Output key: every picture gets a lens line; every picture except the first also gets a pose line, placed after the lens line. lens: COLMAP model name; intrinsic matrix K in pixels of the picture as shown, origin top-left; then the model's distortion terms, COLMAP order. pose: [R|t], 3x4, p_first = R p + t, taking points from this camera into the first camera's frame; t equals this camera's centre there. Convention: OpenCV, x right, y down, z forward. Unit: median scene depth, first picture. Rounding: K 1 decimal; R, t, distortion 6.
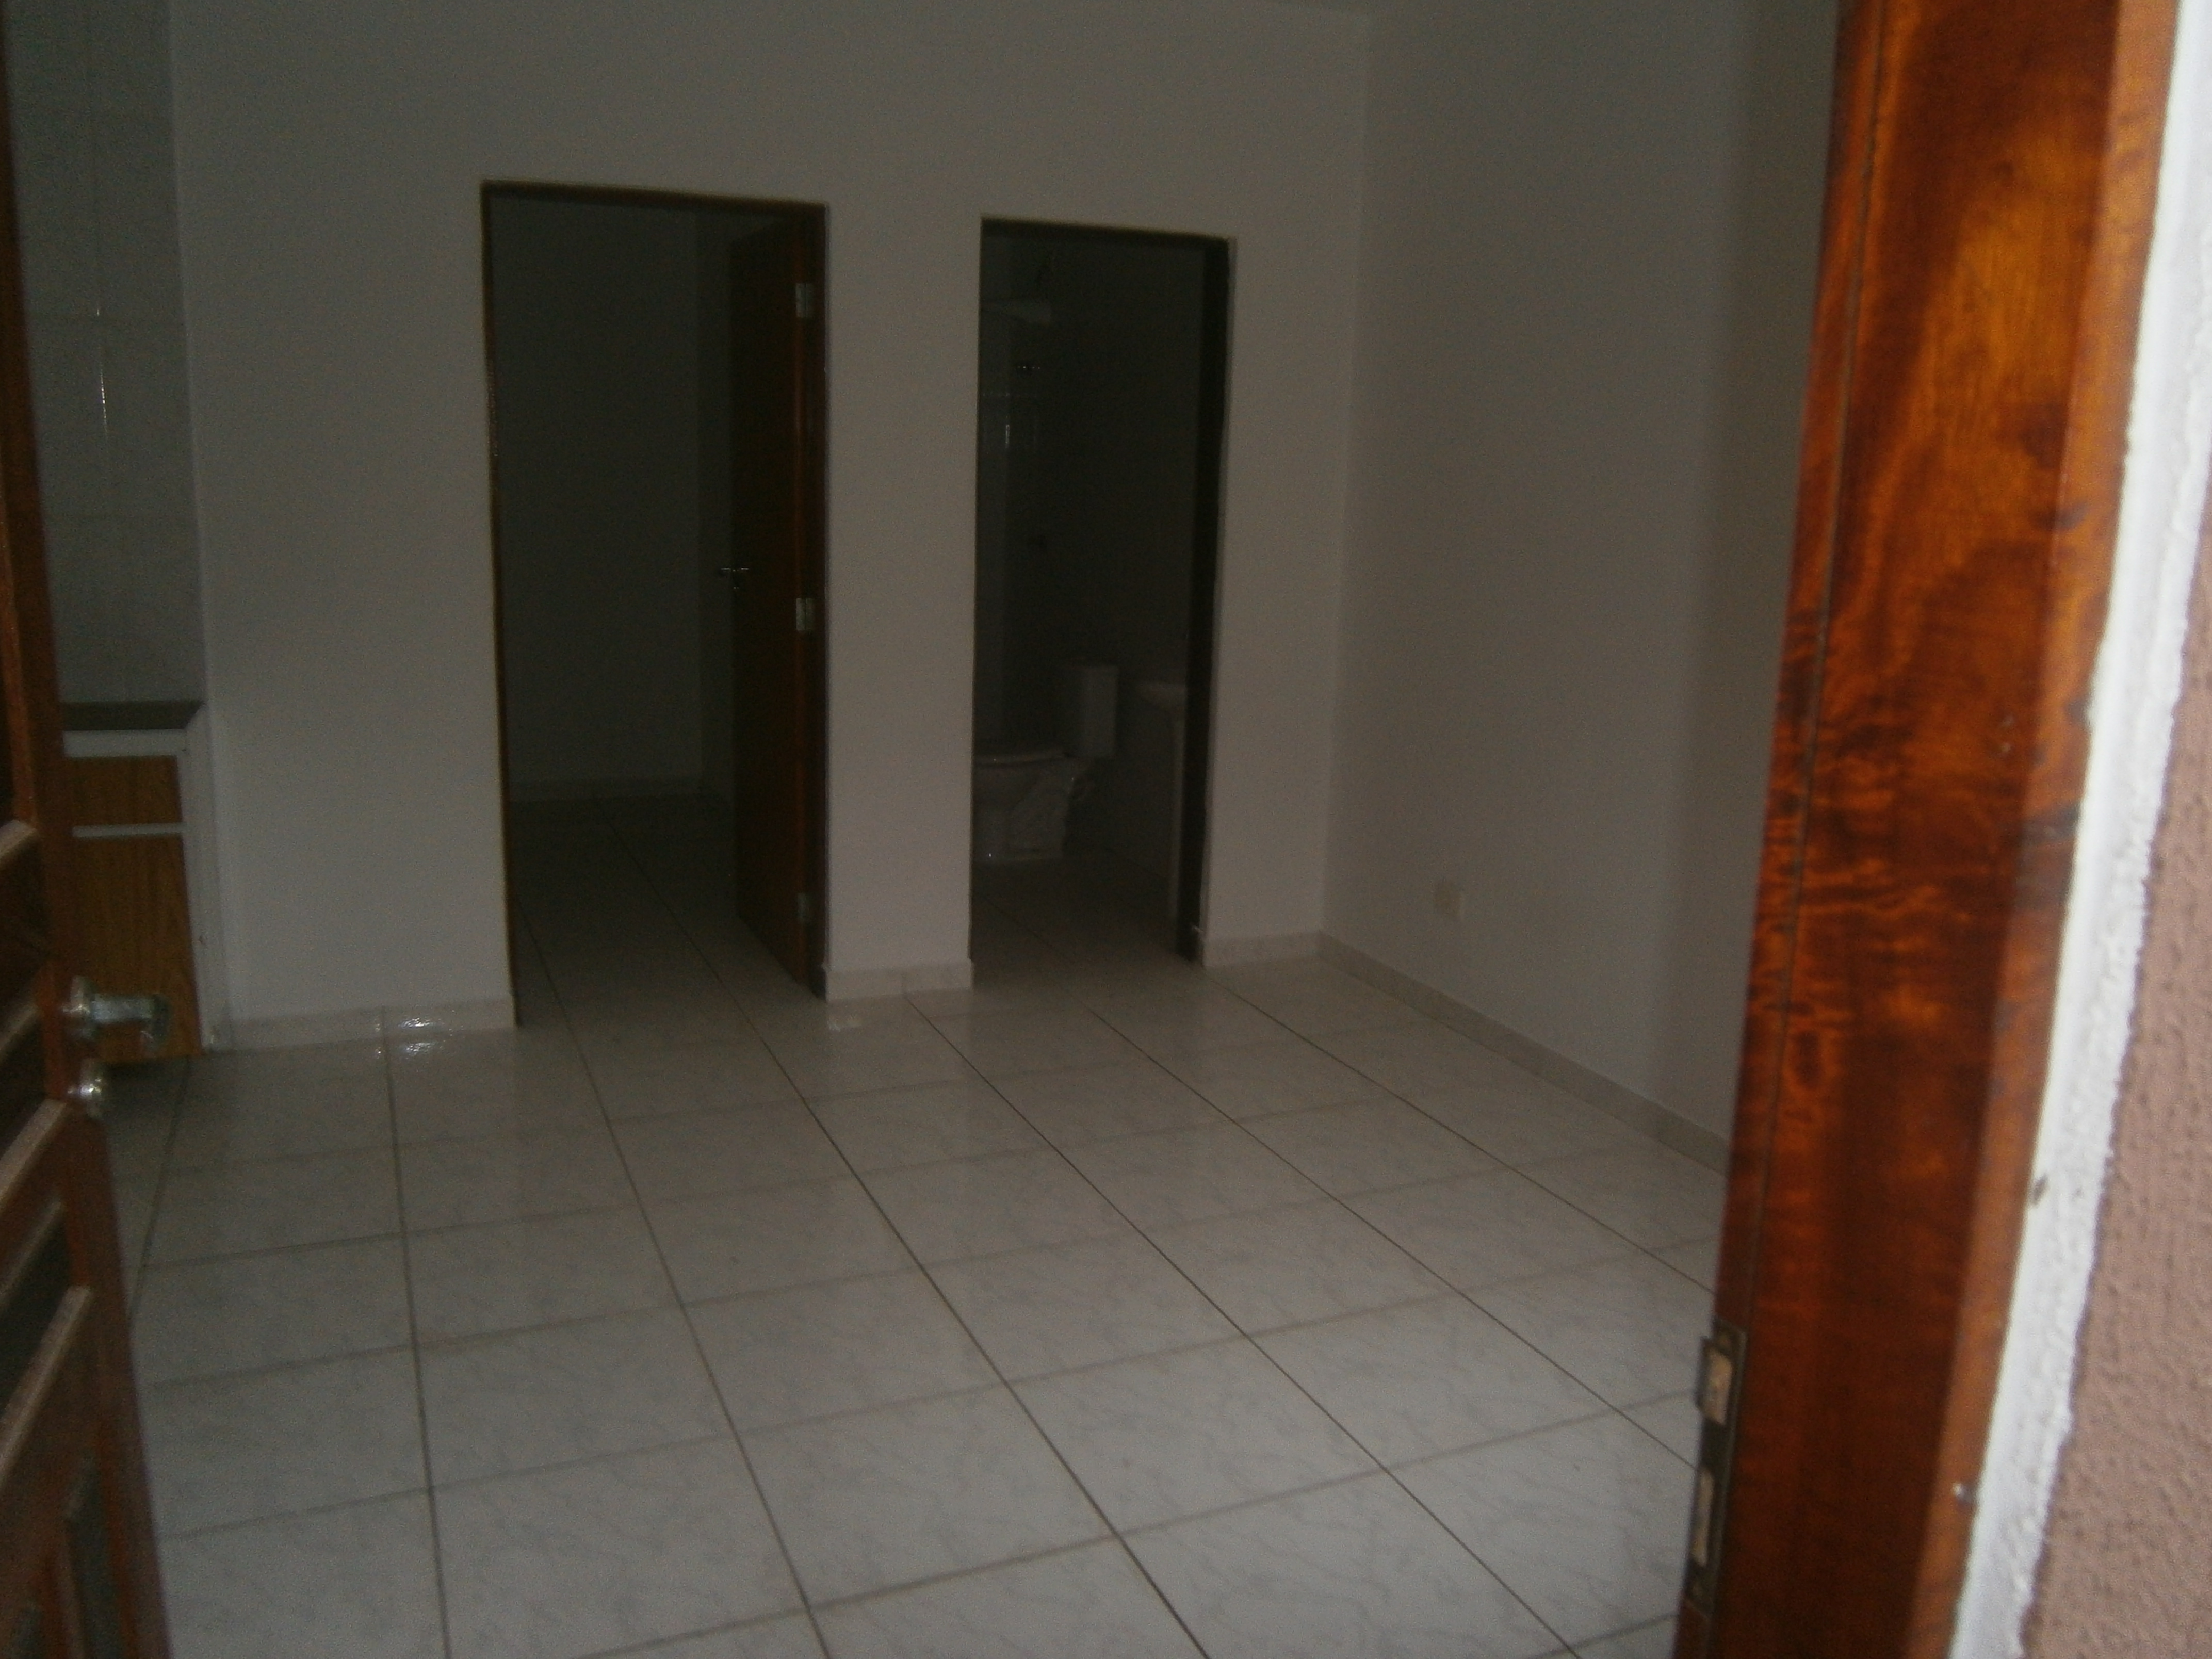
lens RADIAL K [[1715.7, 0, 1096.2], [0, 1715.7, 851.2], [0, 0, 1]] dist [-0.076772, 0.055246]
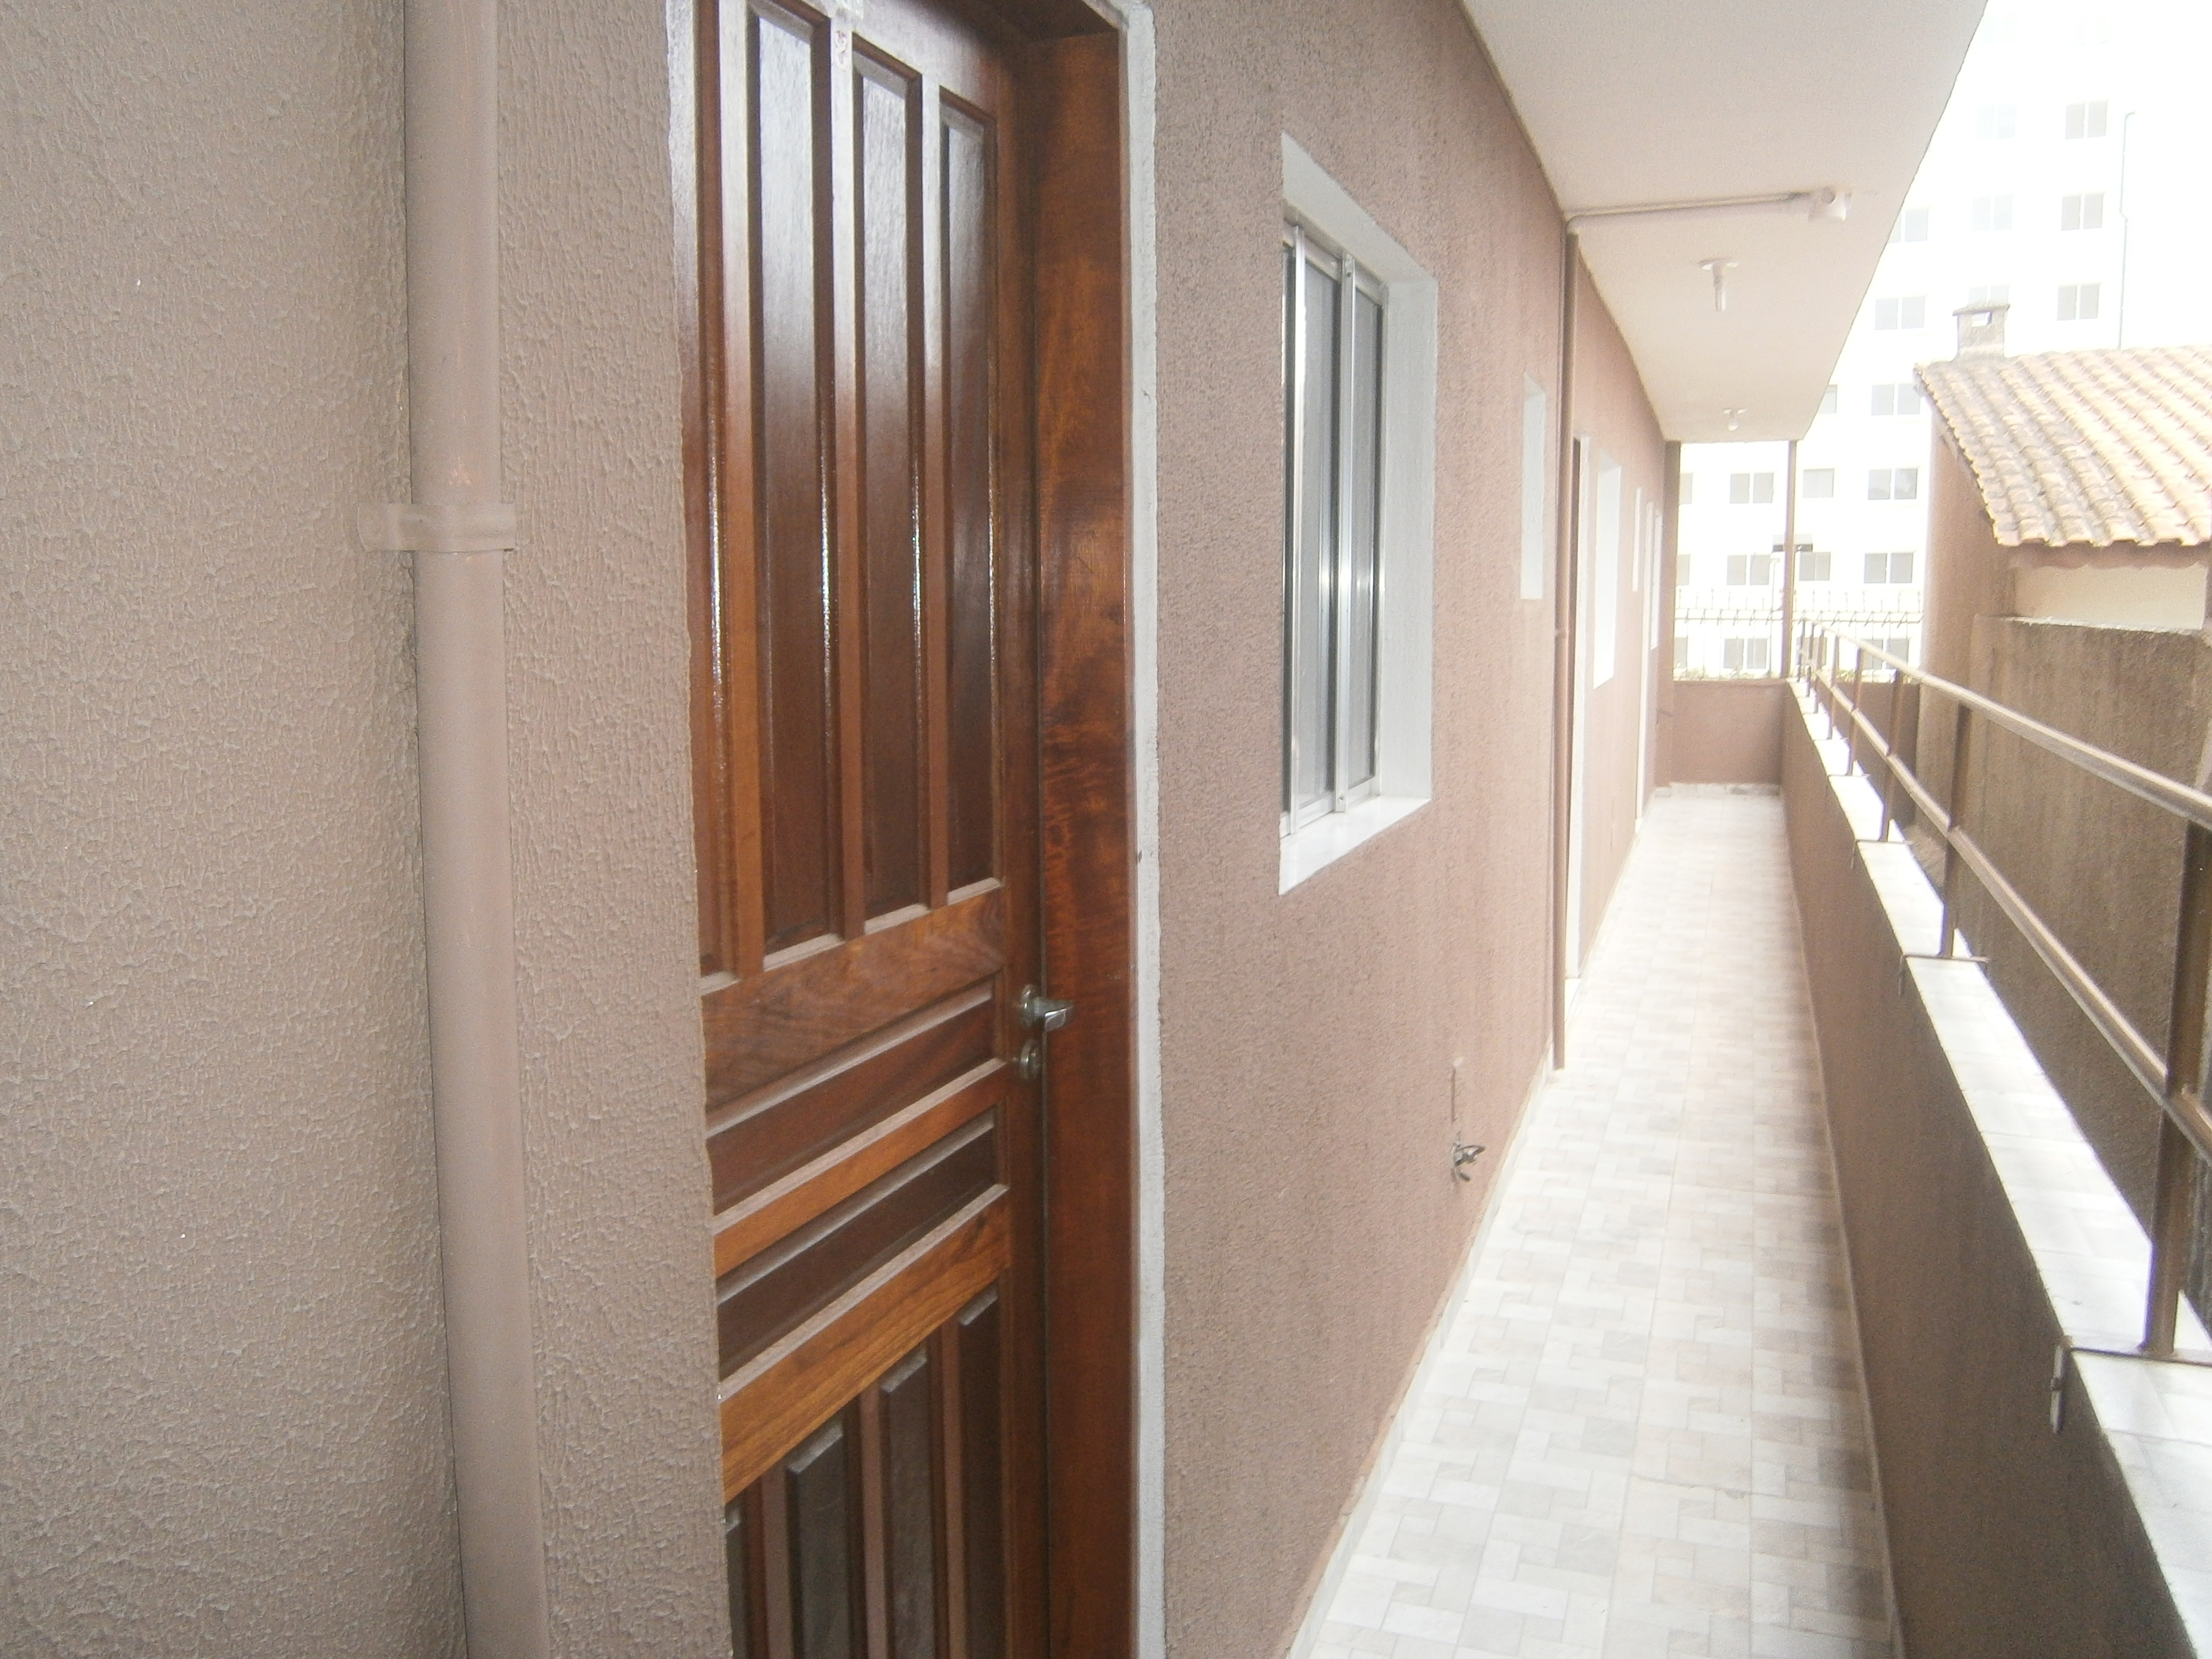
lens RADIAL K [[1715.7, 0, 1107.7], [0, 1715.7, 813.9], [0, 0, 1]] dist [-0.076772, 0.055246]
pose [[0.655691, -0.108068, 0.747255, -1.698056], [0.175492, 0.984412, -0.011622, 0.143075], [-0.734351, 0.138758, 0.664435, -0.977598]]
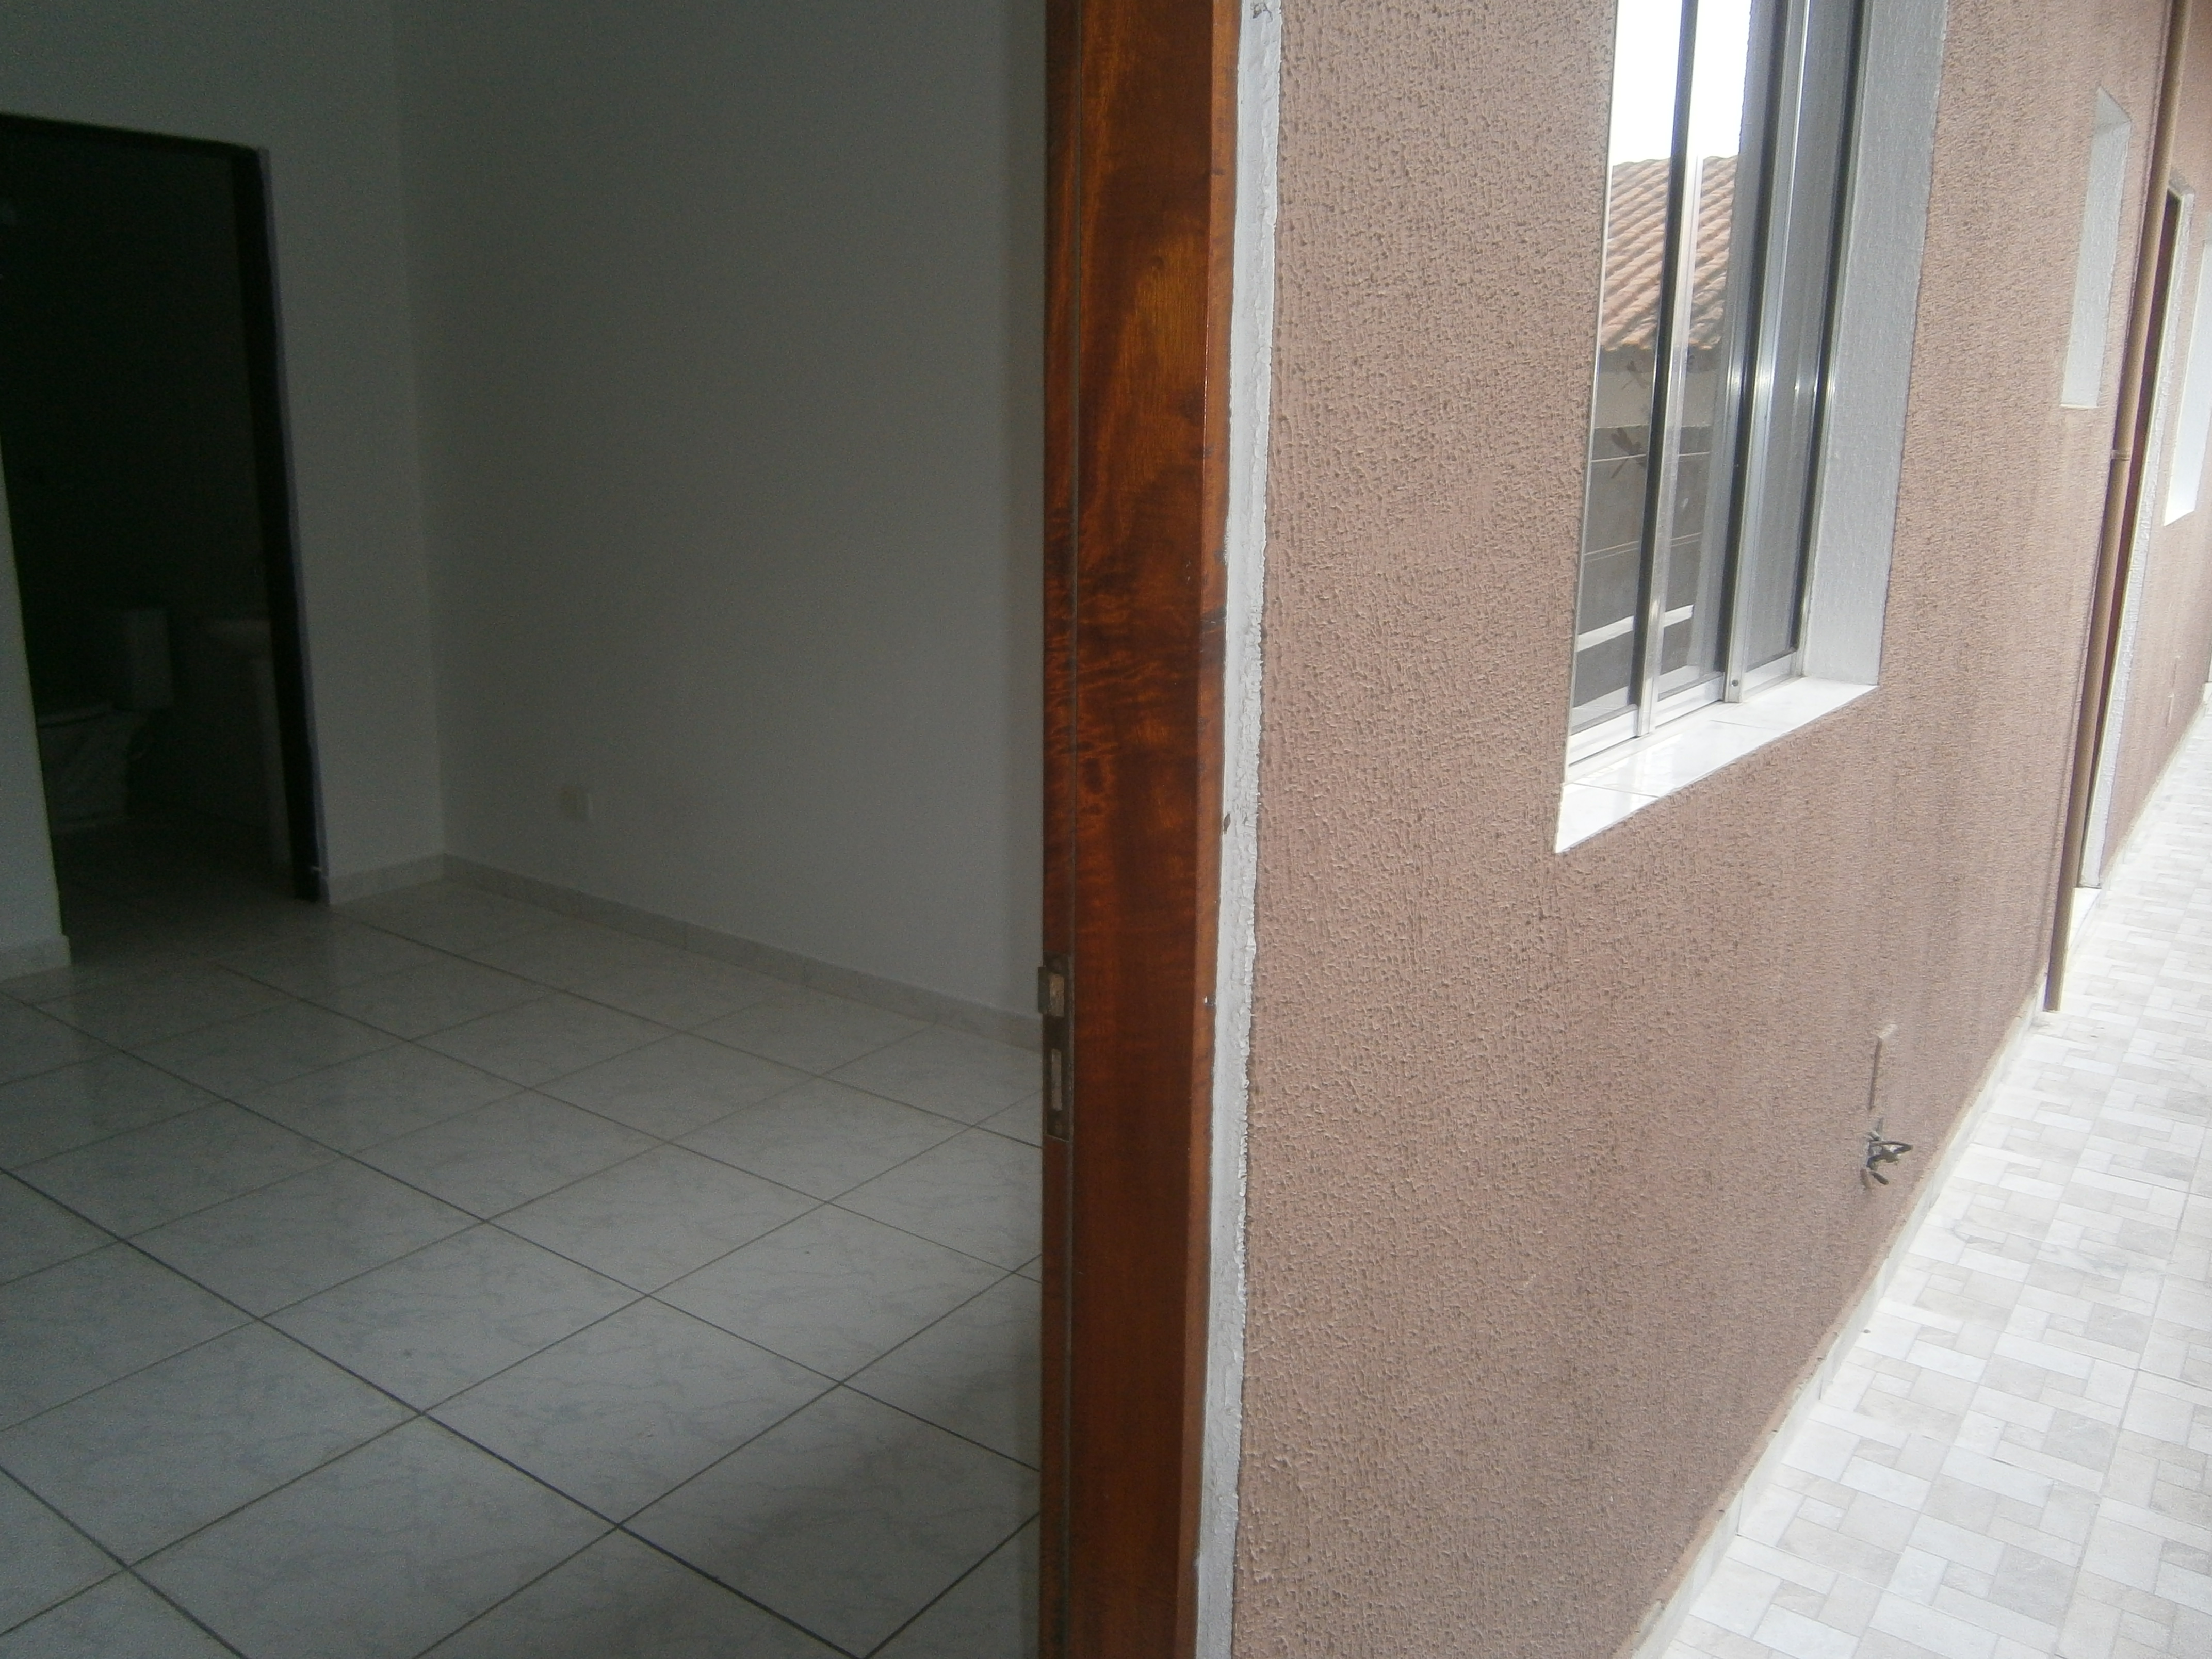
lens RADIAL K [[1715.7, 0, 1112.4], [0, 1715.7, 831.9], [0, 0, 1]] dist [-0.076772, 0.055246]
pose [[0.839922, -0.137068, 0.525113, -0.488518], [0.116317, 0.990562, 0.072513, 0.059815], [-0.530096, 0.000174, 0.847938, -0.476303]]
